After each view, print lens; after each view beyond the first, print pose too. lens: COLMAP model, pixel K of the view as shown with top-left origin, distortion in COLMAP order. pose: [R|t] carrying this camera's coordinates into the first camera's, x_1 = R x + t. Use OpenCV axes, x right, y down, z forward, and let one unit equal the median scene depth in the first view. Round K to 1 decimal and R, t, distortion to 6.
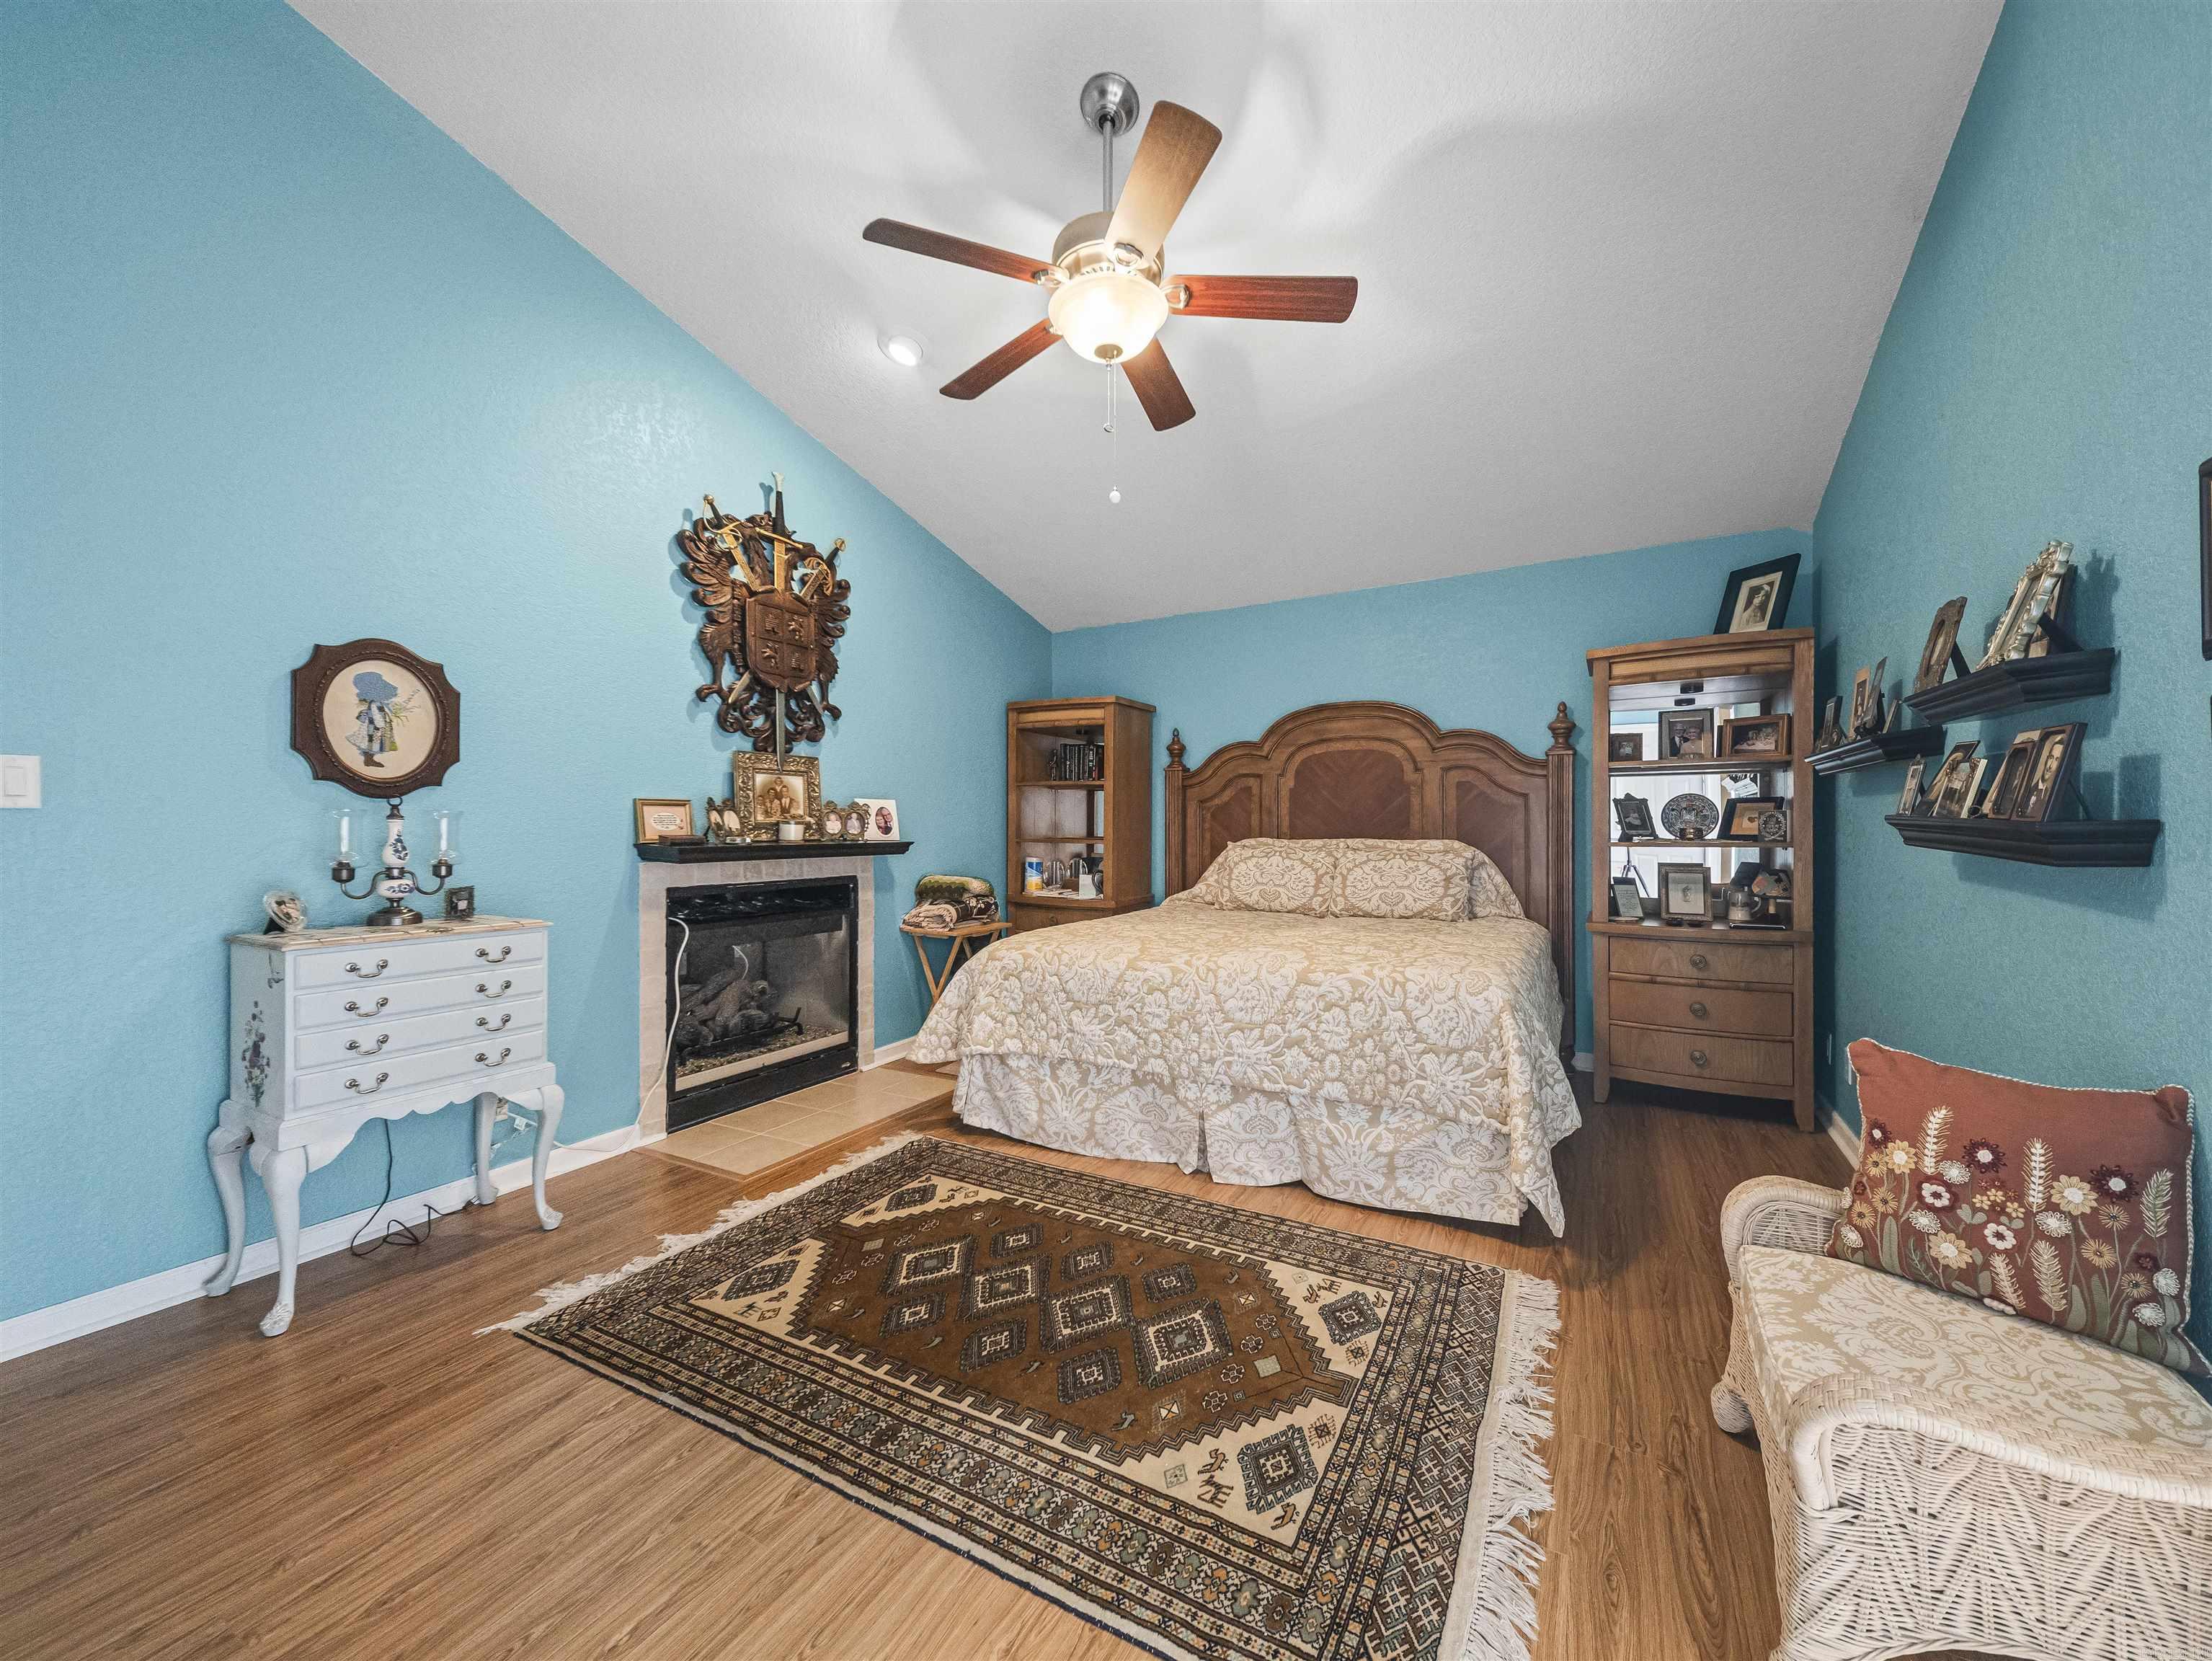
lens RADIAL K [[860.3, 0, 1101.0], [0, 860.3, 844.4], [0, 0, 1]] dist [0.043189, -0.013453]
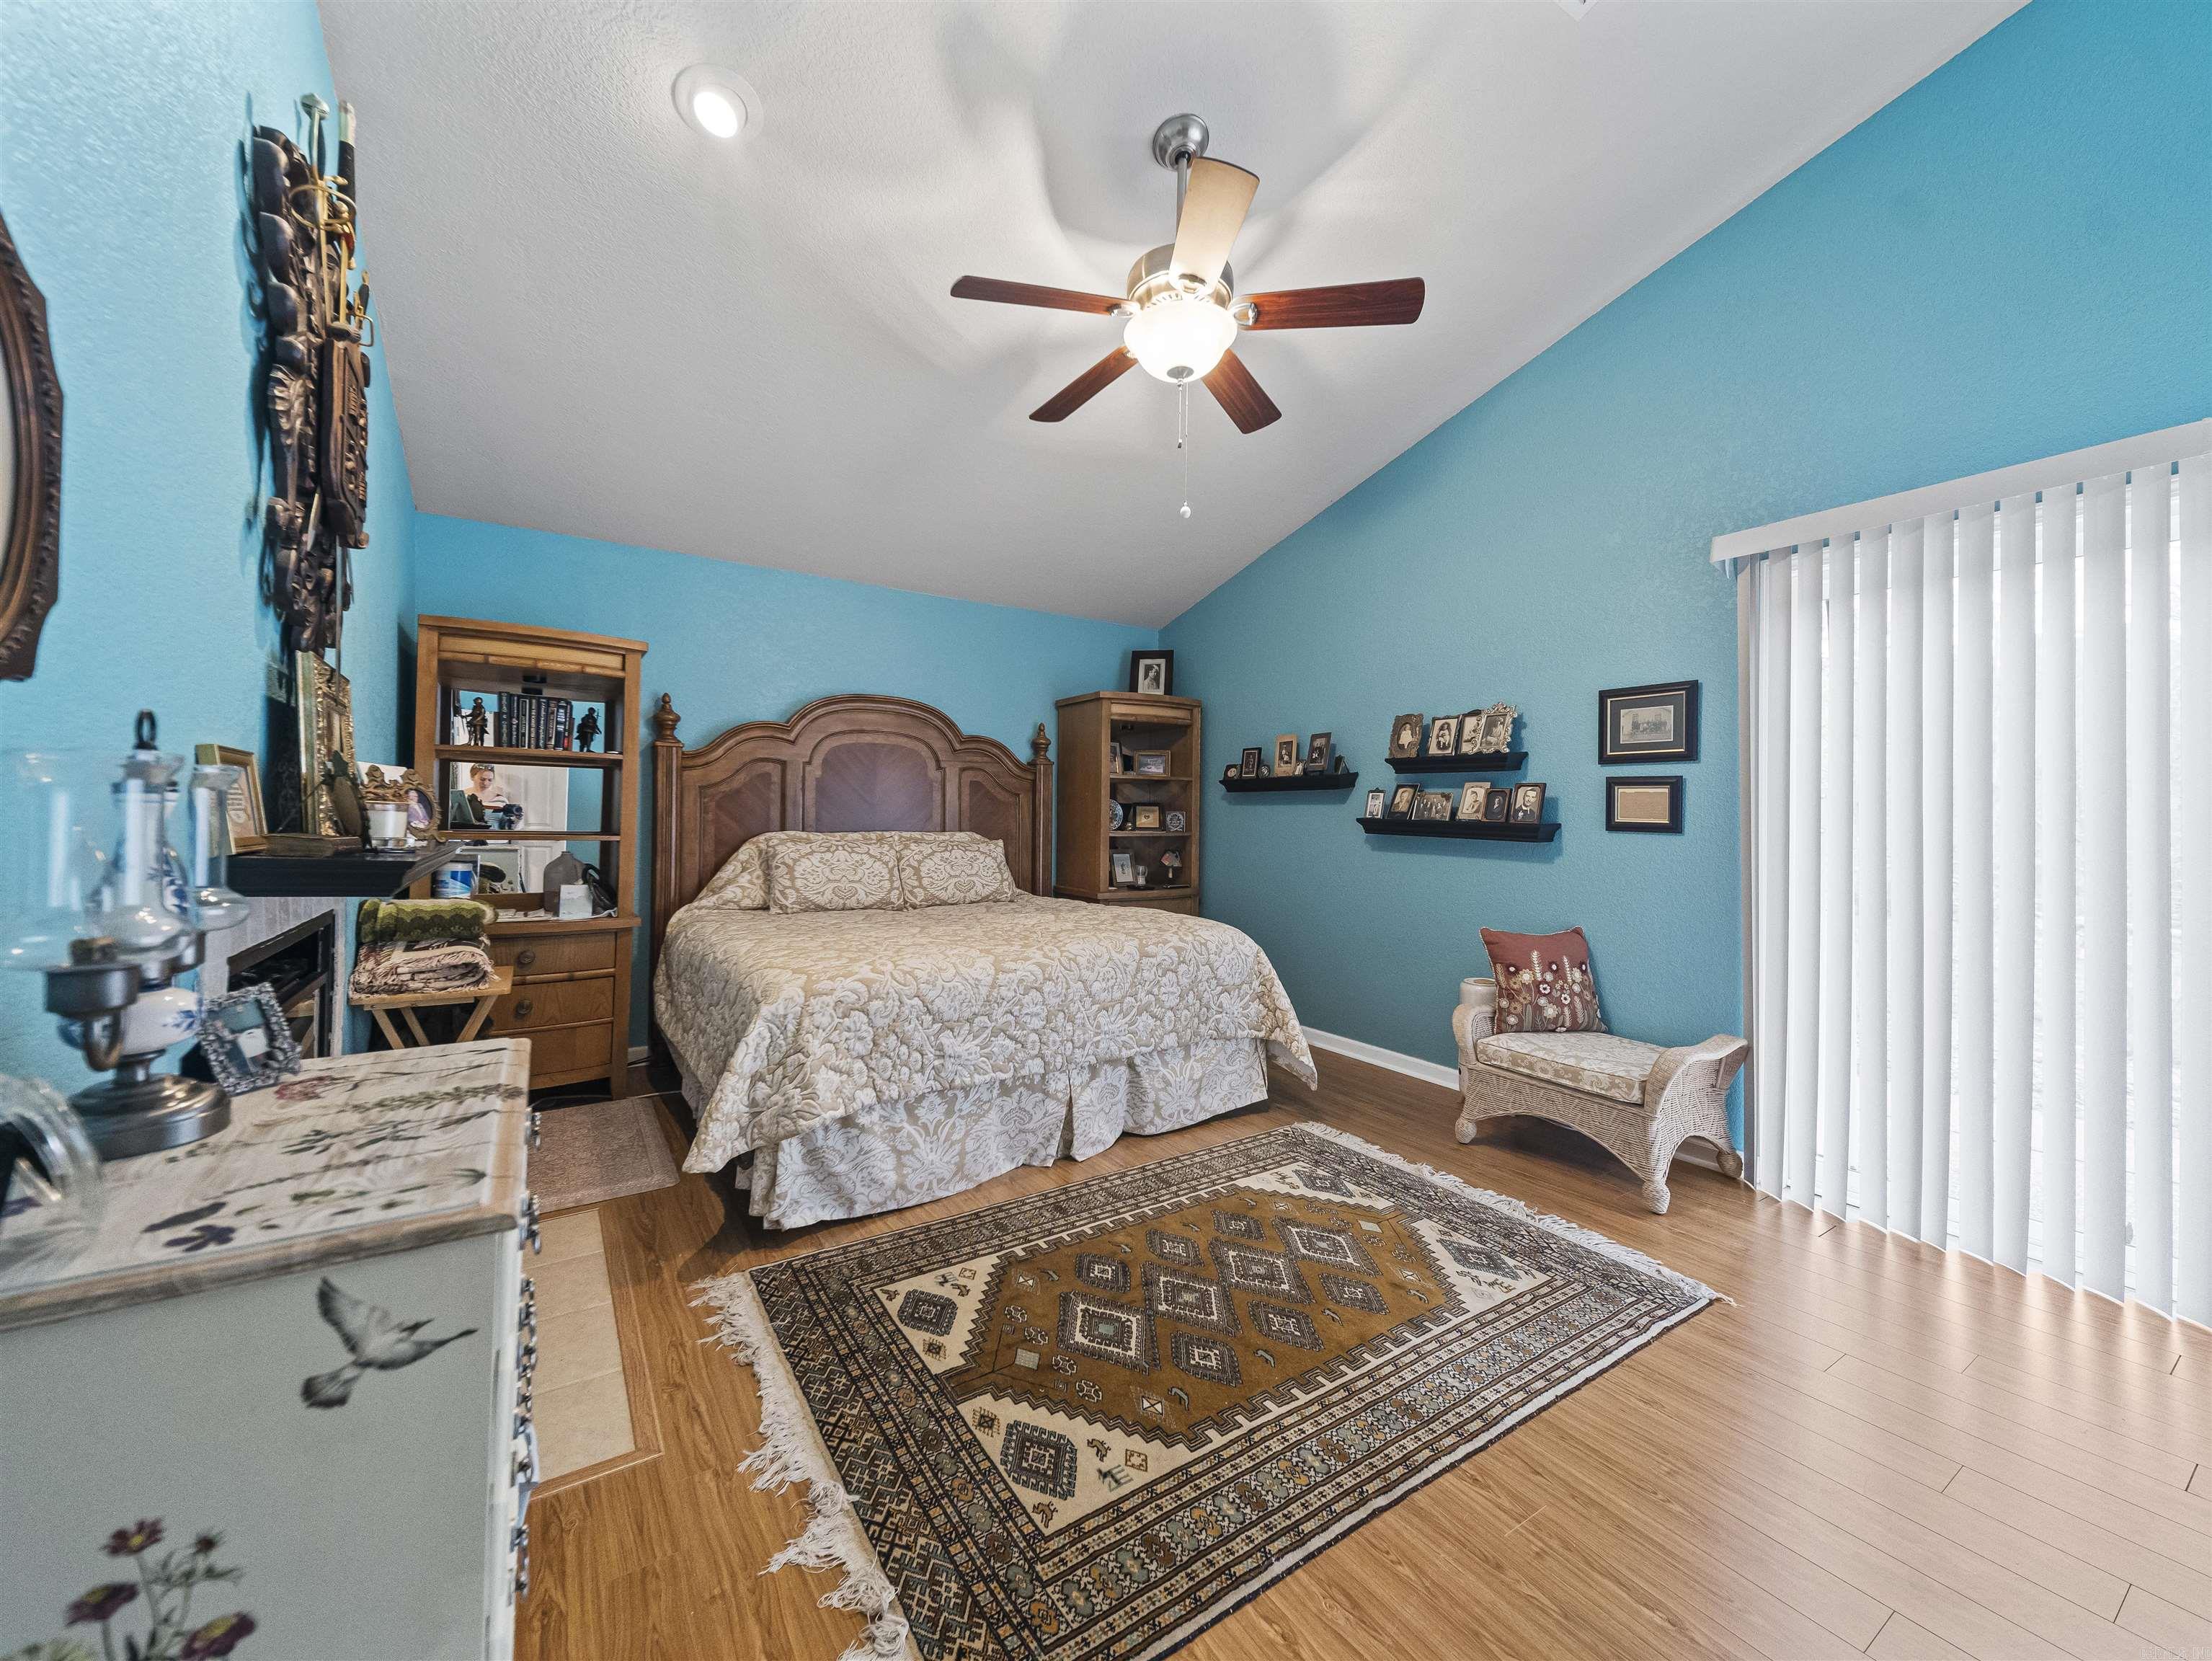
lens RADIAL K [[860.3, 0, 1106.2], [0, 860.3, 826.9], [0, 0, 1]] dist [0.043189, -0.013453]
pose [[0.464066, -0.001958, 0.885798, -0.789350], [0.008933, 0.999957, -0.002469, -0.011293], [-0.885755, 0.009059, 0.464064, 0.489451]]
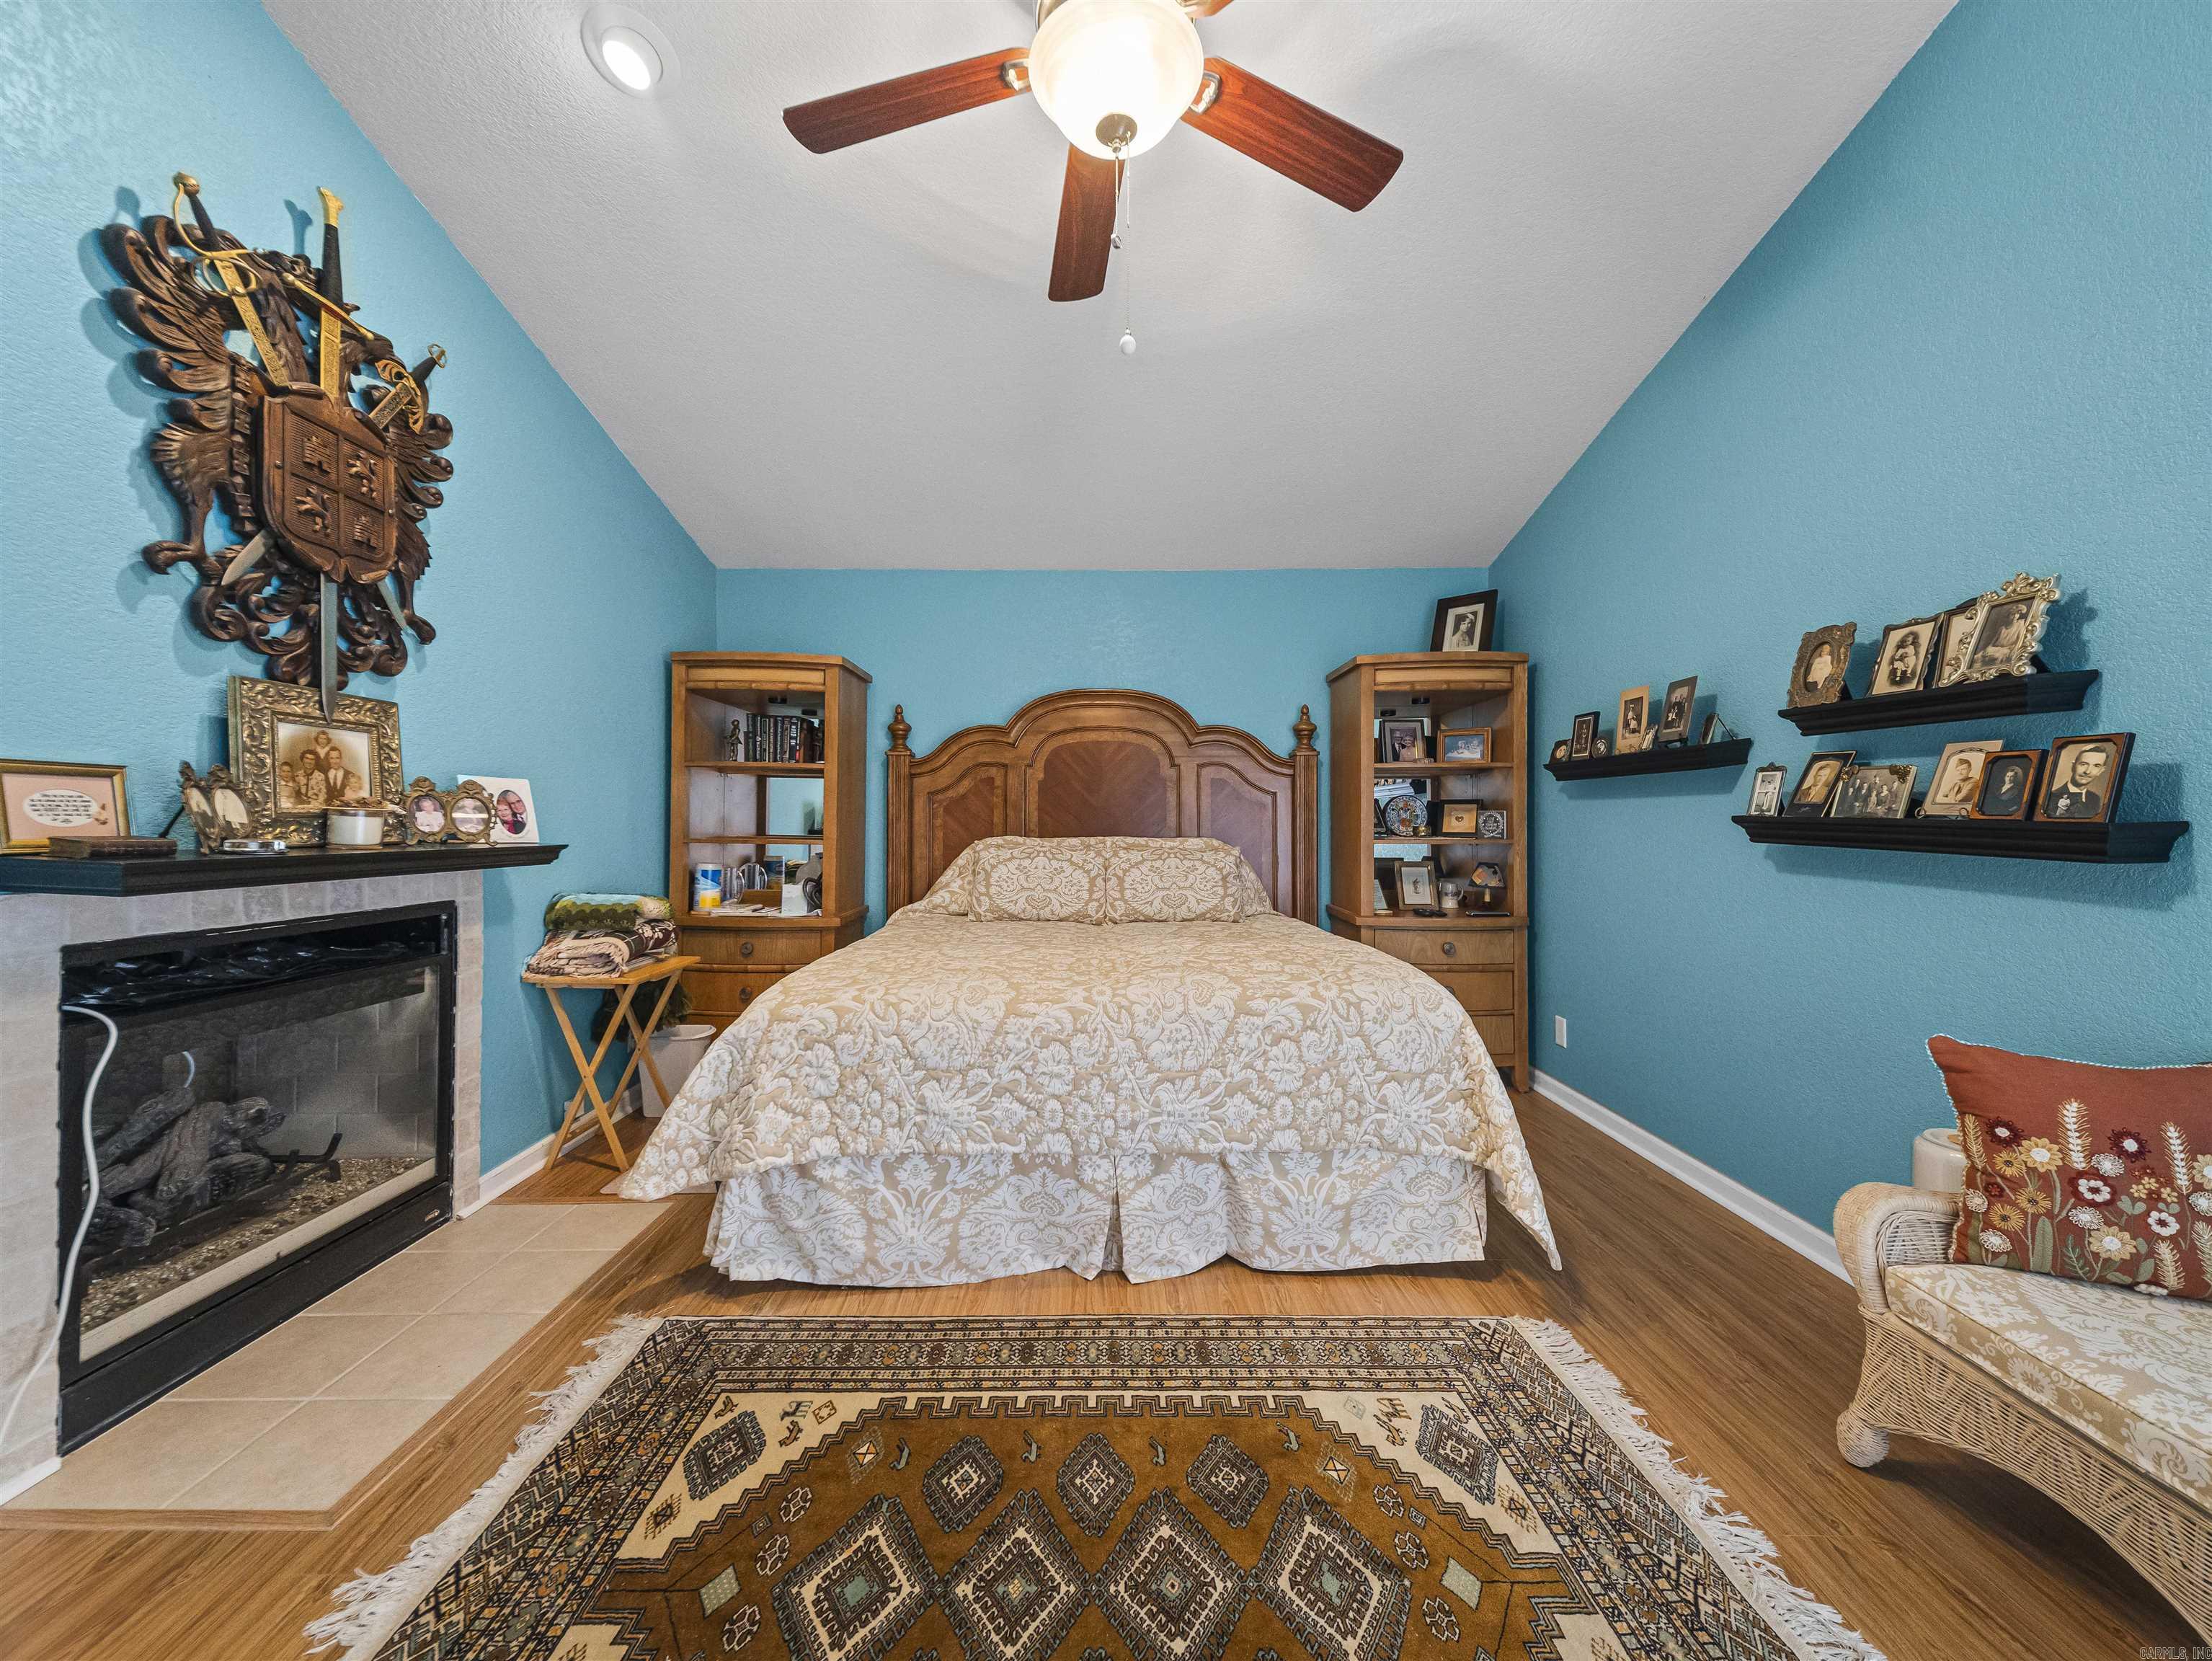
lens RADIAL K [[860.3, 0, 1090.7], [0, 860.3, 825.7], [0, 0, 1]] dist [0.043189, -0.013453]
pose [[0.872729, 0.002449, 0.488199, -0.283950], [0.006274, 0.999849, -0.016232, -0.005662], [-0.488165, 0.017229, 0.872581, 0.340313]]
